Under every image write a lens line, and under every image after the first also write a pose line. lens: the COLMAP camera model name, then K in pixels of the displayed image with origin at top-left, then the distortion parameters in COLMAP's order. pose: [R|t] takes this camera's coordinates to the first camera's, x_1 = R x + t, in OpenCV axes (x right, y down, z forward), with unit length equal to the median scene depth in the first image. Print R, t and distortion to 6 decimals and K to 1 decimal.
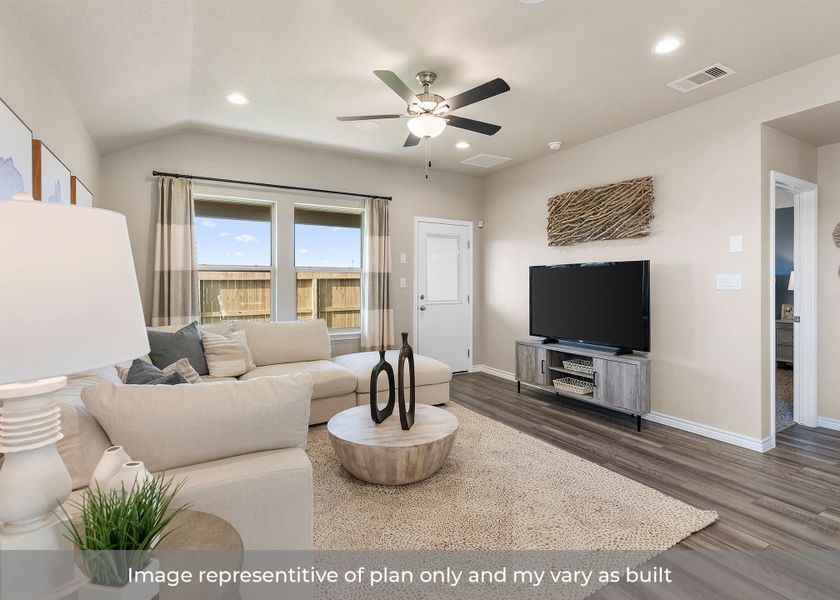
lens RADIAL K [[413.0, 0, 420.5], [0, 413.0, 283.2], [0, 0, 1]] dist [-0.002380, -0.000176]
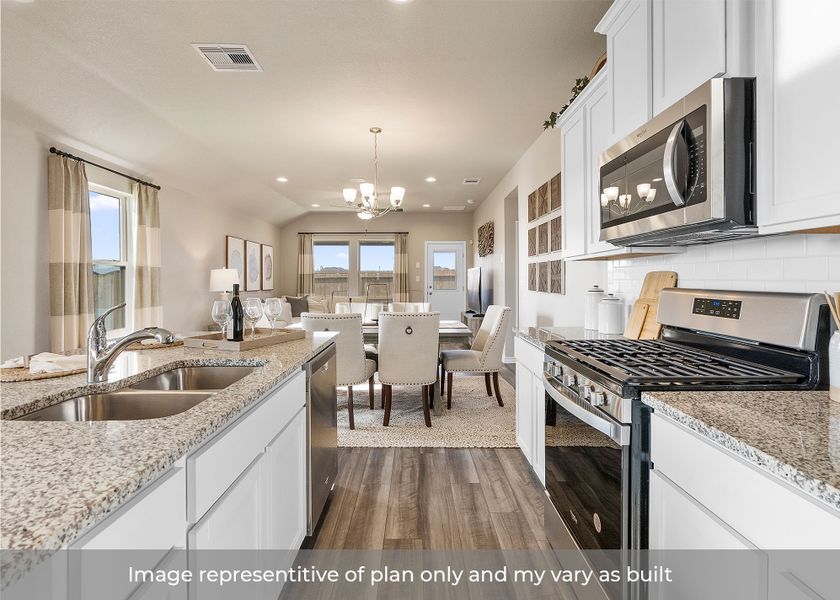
lens RADIAL K [[413.0, 0, 420.5], [0, 413.0, 283.2], [0, 0, 1]] dist [-0.002380, -0.000176]
pose [[0.870834, 0.004677, -0.491556, 1.085864], [0.000684, 0.999942, 0.010725, -0.001465], [0.491577, -0.009676, 0.870780, -0.703826]]
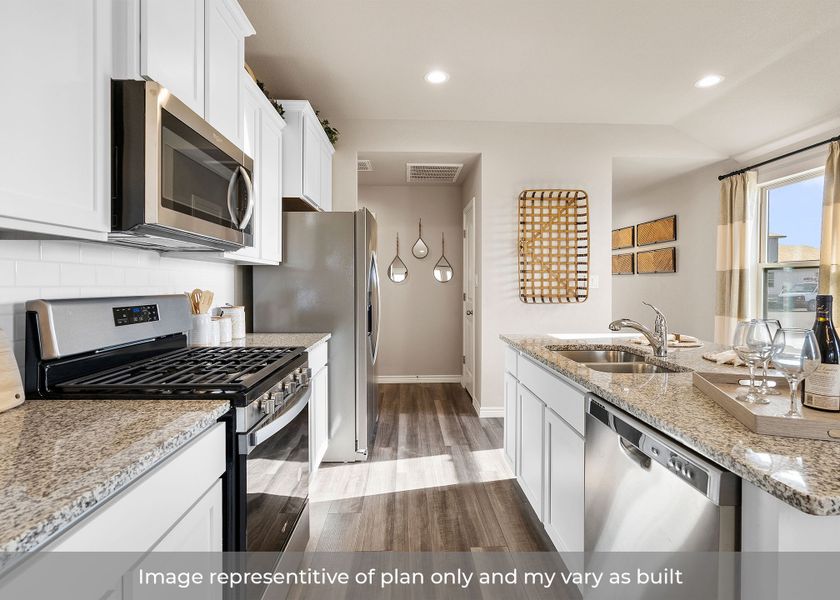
lens RADIAL K [[413.0, 0, 420.5], [0, 413.0, 283.2], [0, 0, 1]] dist [-0.002380, -0.000176]
pose [[-0.879723, -0.001828, 0.475483, 0.725374], [-0.003320, 0.999992, -0.002297, -0.003170], [-0.475475, -0.003599, -0.879722, -0.020122]]
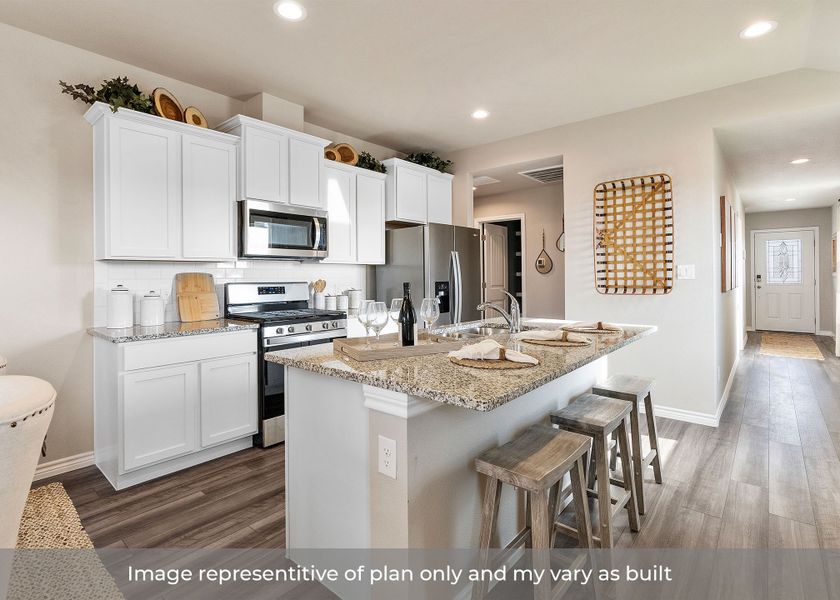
lens RADIAL K [[432.7, 0, 421.6], [0, 432.7, 275.0], [0, 0, 1]] dist [-0.002008, -0.000498]
pose [[-0.342792, 0.003455, 0.939405, 0.178572], [0.004082, 0.999989, -0.002188, -0.003347], [-0.939402, 0.003085, -0.342803, -0.215904]]
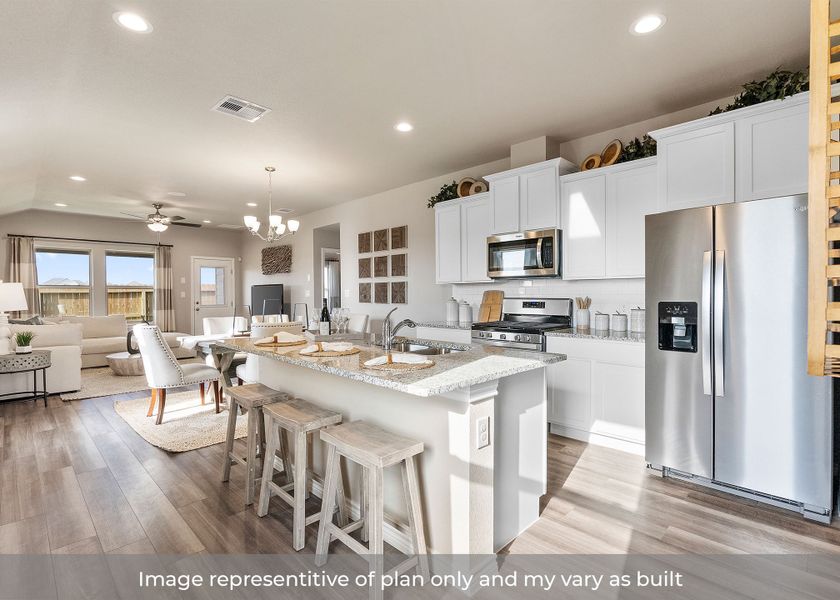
lens RADIAL K [[408.8, 0, 420.0], [0, 408.8, 300.0], [0, 0, 1]] dist [-0.000929, 0.000382]
pose [[0.966613, -0.007773, 0.256123, 0.605838], [0.003587, 0.999852, 0.016806, -0.004343], [-0.256216, -0.015326, 0.966498, -1.136086]]
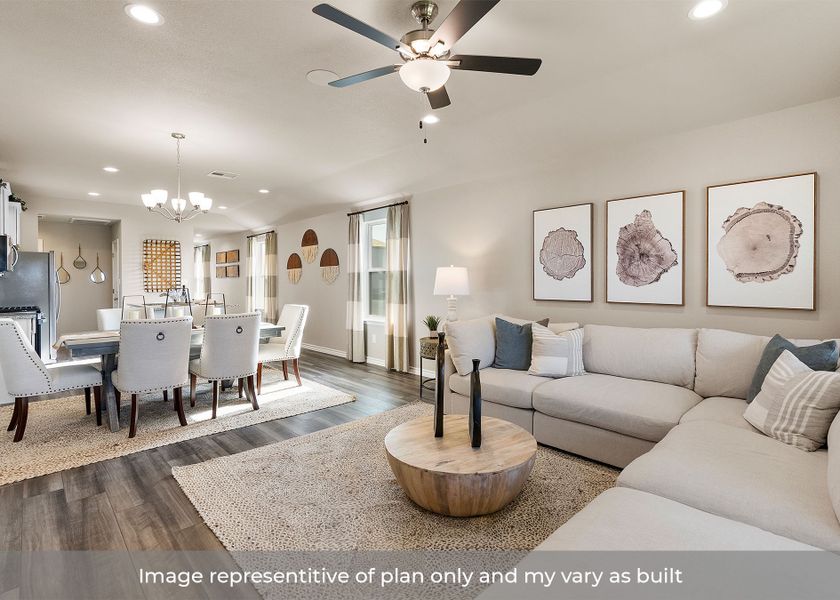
lens RADIAL K [[413.0, 0, 420.5], [0, 413.0, 283.2], [0, 0, 1]] dist [-0.002380, -0.000176]
pose [[-0.973997, 0.008077, -0.226416, 0.142834], [0.008220, 0.999966, 0.000307, 0.004632], [0.226411, -0.001562, -0.974031, 1.248100]]
